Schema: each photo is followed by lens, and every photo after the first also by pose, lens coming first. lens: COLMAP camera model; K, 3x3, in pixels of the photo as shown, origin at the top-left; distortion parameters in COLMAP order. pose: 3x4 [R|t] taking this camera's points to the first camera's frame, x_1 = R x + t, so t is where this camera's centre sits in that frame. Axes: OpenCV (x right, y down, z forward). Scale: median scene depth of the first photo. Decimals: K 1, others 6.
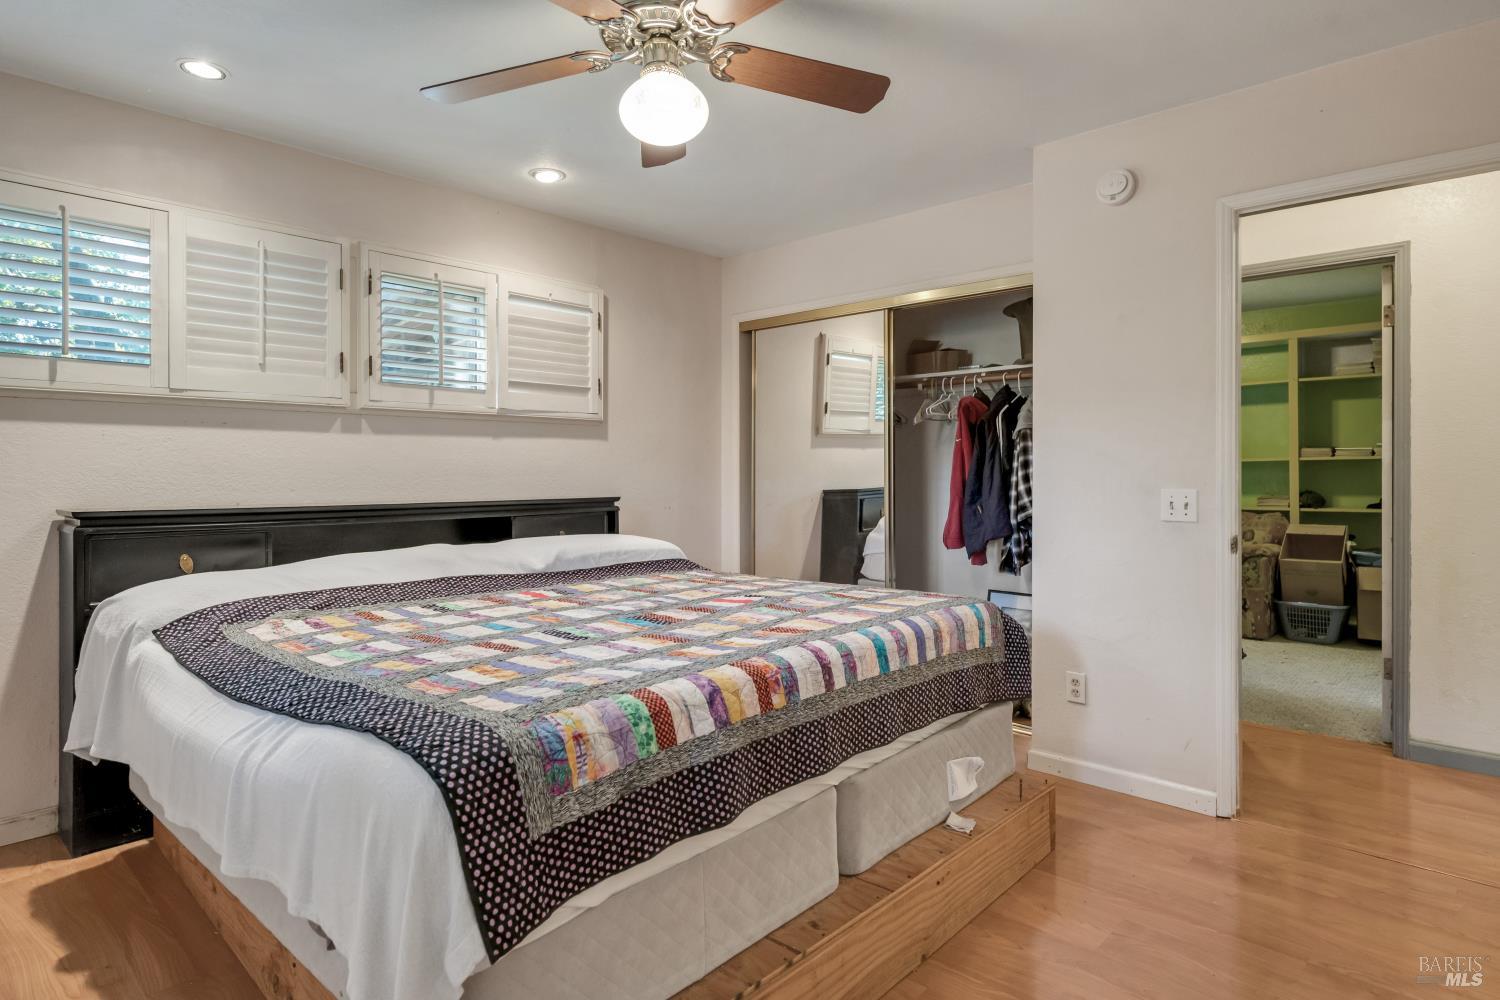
lens RADIAL K [[808.6, 0, 749.7], [0, 808.6, 463.6], [0, 0, 1]] dist [0.000496, -0.000140]
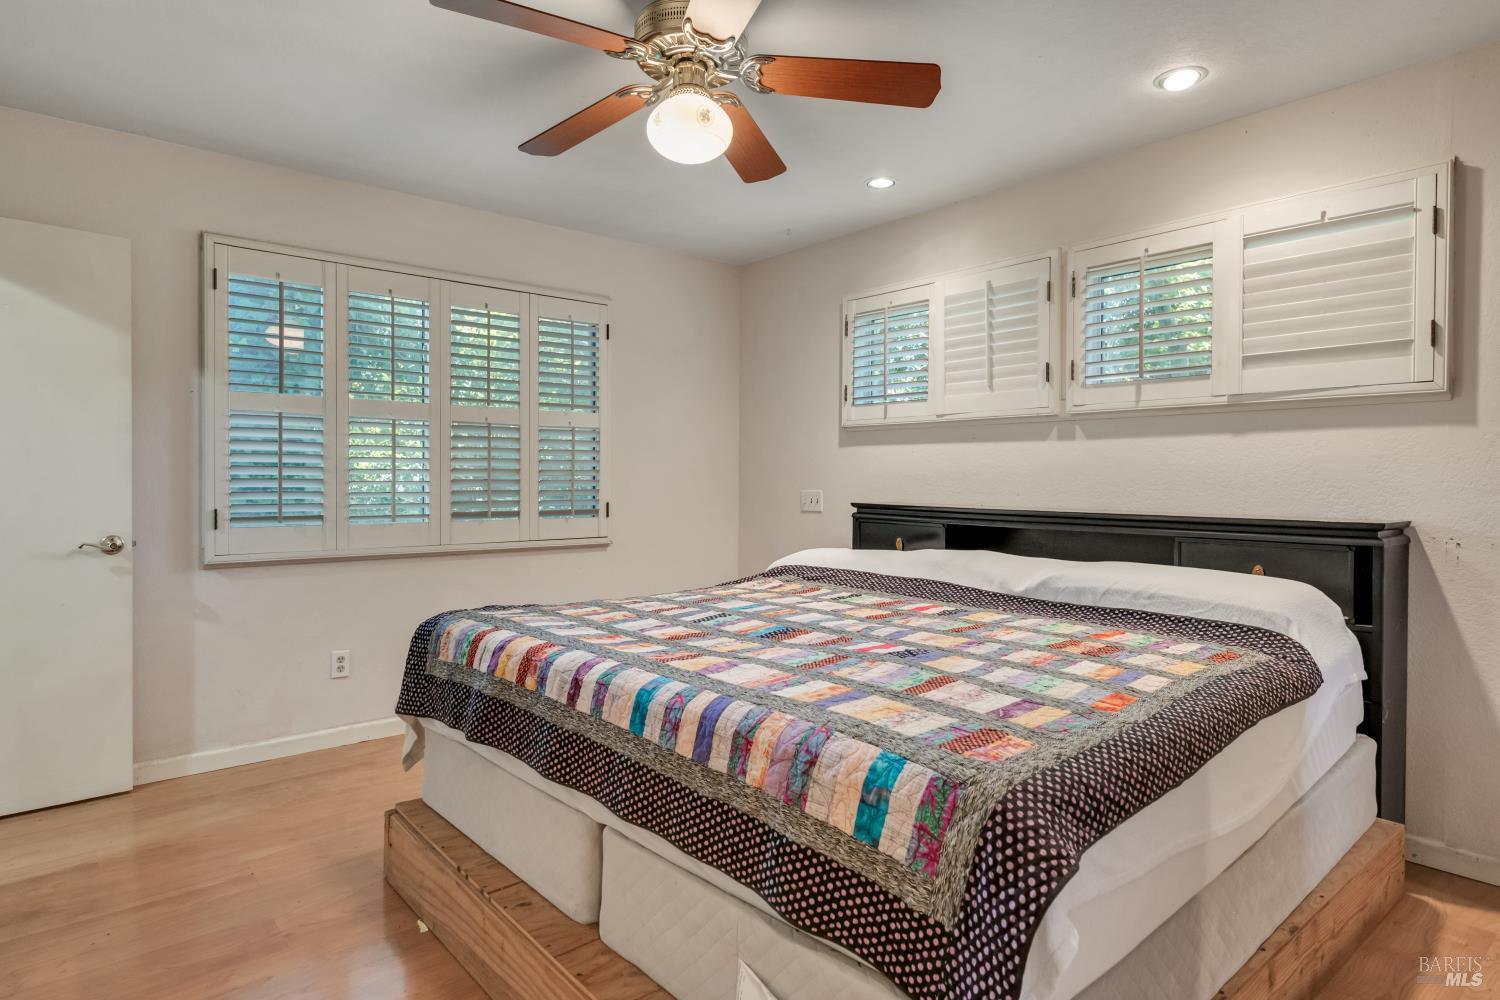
lens RADIAL K [[823.9, 0, 751.9], [0, 823.9, 487.7], [0, 0, 1]] dist [0.000806, 0.000284]
pose [[-0.103933, 0.015929, -0.994457, 0.452611], [0.007528, 0.999856, 0.015229, 0.002590], [0.994556, -0.005904, -0.104038, 0.567063]]
